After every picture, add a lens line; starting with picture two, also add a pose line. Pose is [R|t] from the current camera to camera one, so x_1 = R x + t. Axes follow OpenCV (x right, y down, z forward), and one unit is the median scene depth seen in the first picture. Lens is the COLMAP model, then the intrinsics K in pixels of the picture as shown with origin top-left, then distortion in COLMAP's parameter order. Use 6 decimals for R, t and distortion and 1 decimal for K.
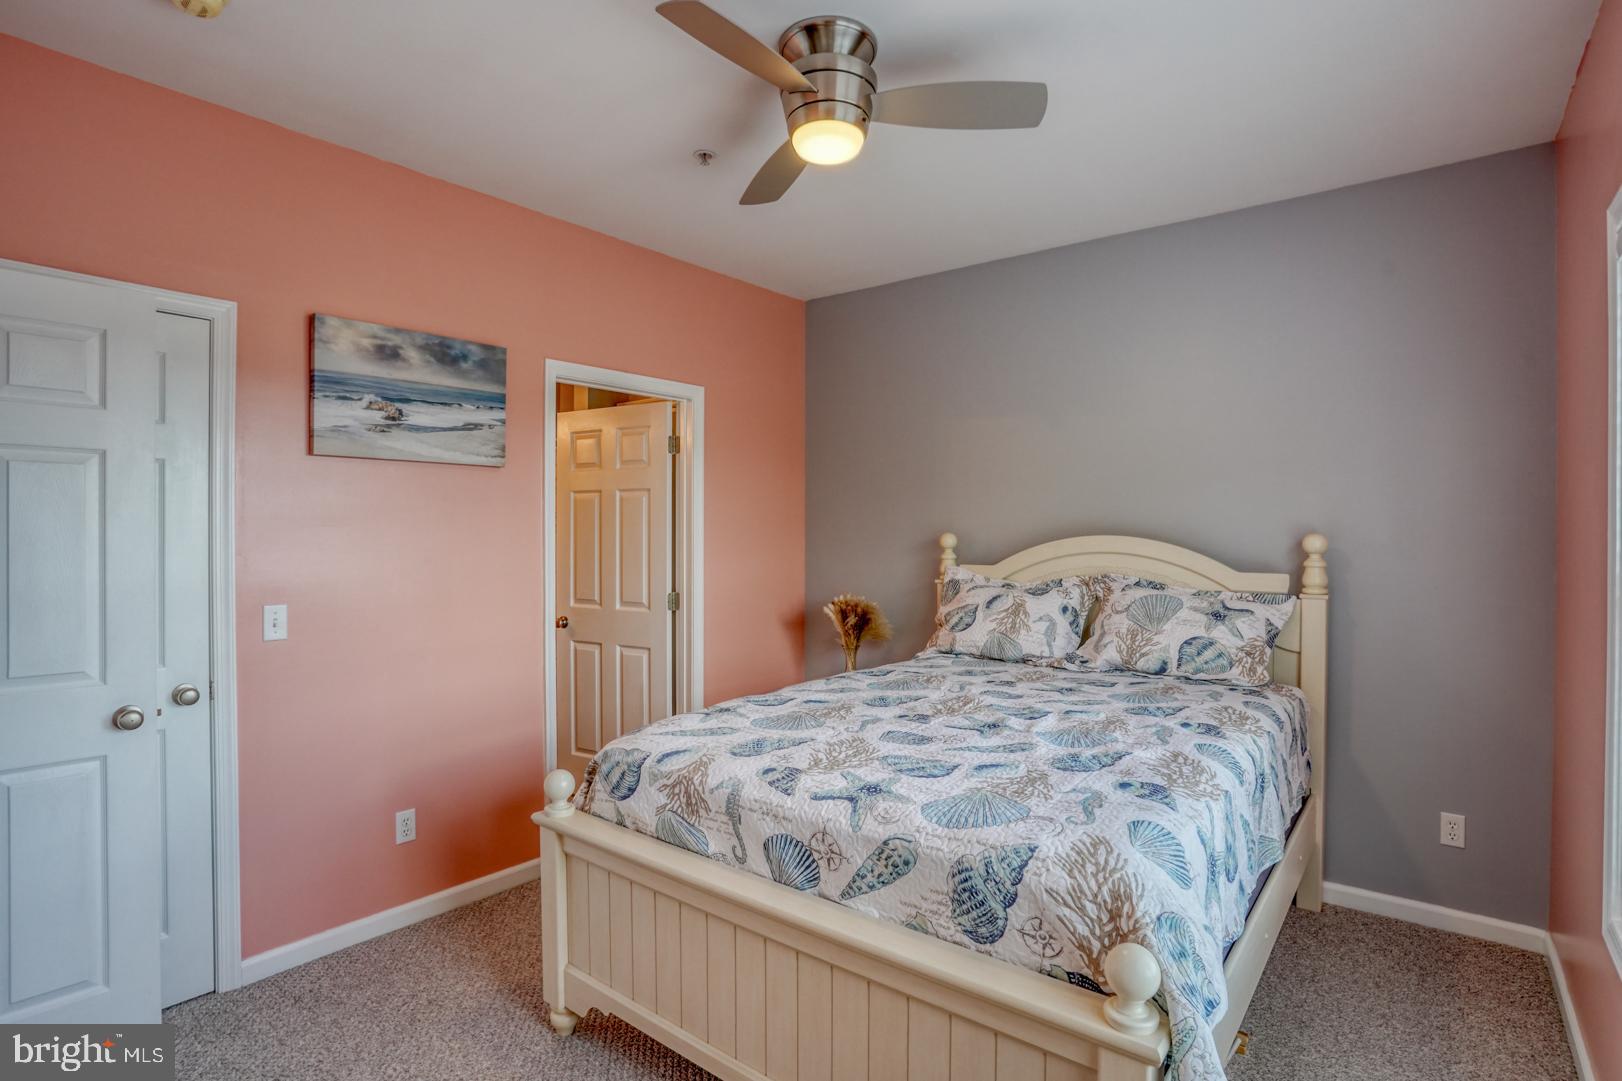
lens RADIAL K [[818.8, 0, 793.1], [0, 818.8, 535.7], [0, 0, 1]] dist [-0.073566, 0.031937]
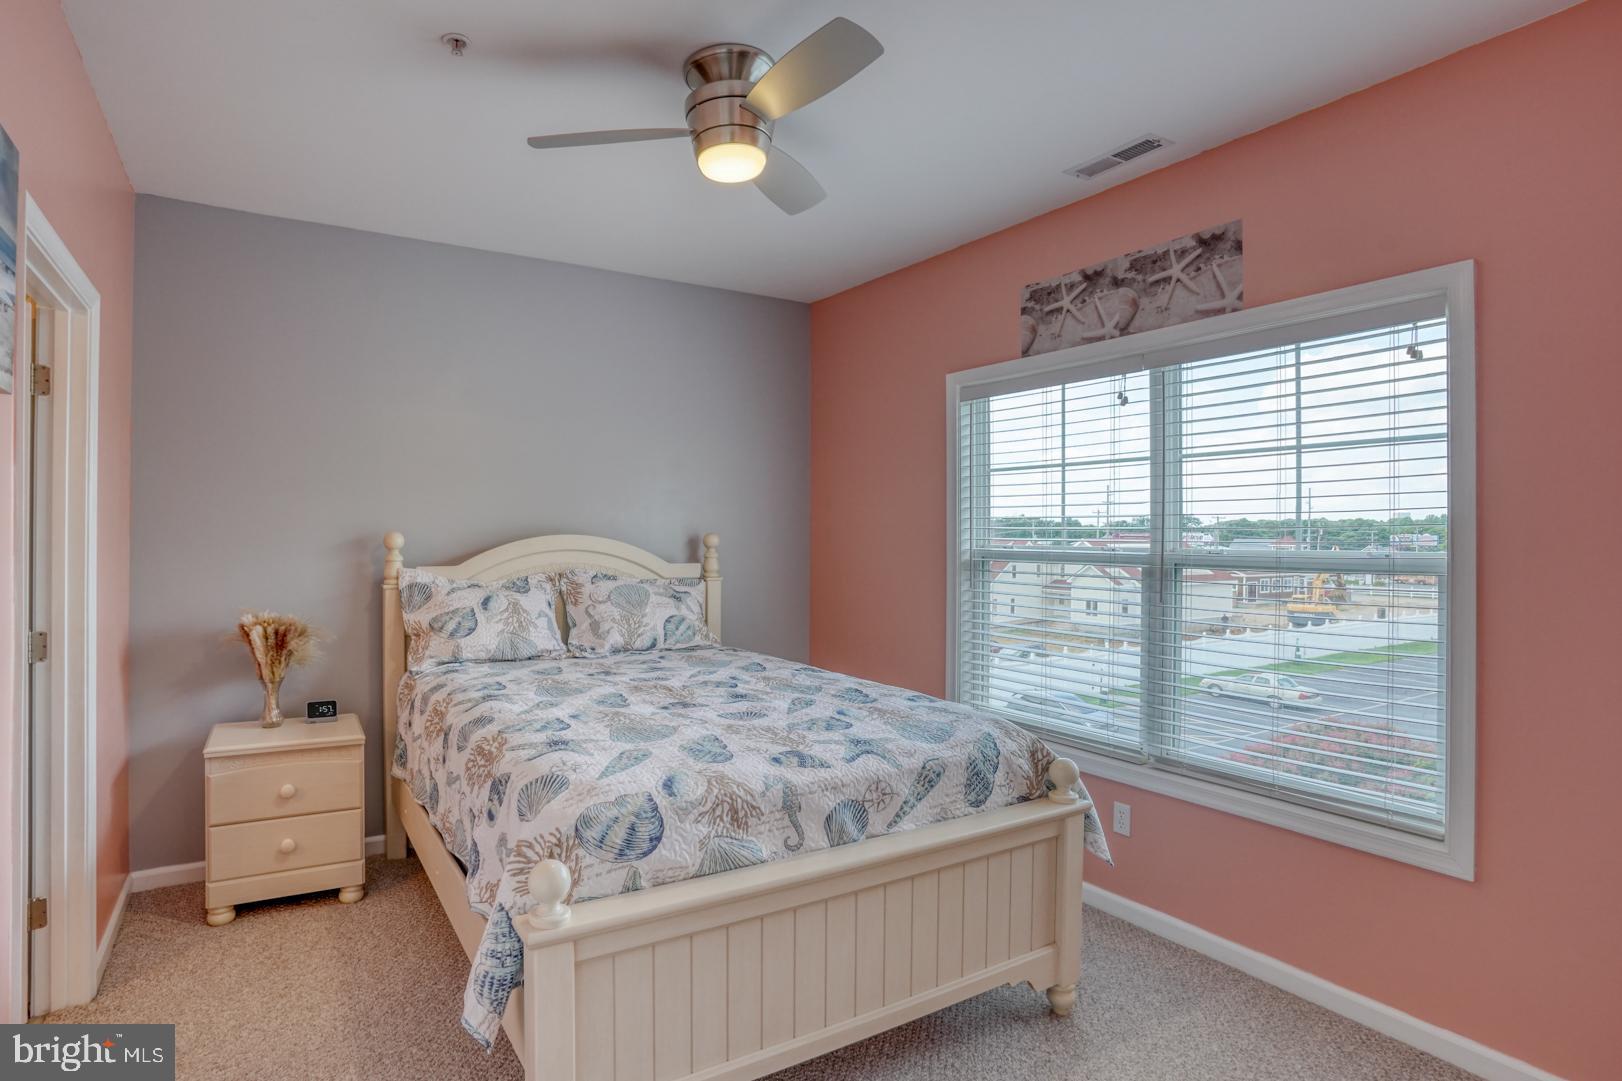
lens RADIAL K [[818.8, 0, 793.1], [0, 818.8, 535.7], [0, 0, 1]] dist [-0.073566, 0.031937]
pose [[0.332707, 0.000182, 0.943030, -0.911659], [-0.002837, 0.999996, 0.000808, -0.000495], [-0.943026, -0.002944, 0.332706, 0.571639]]
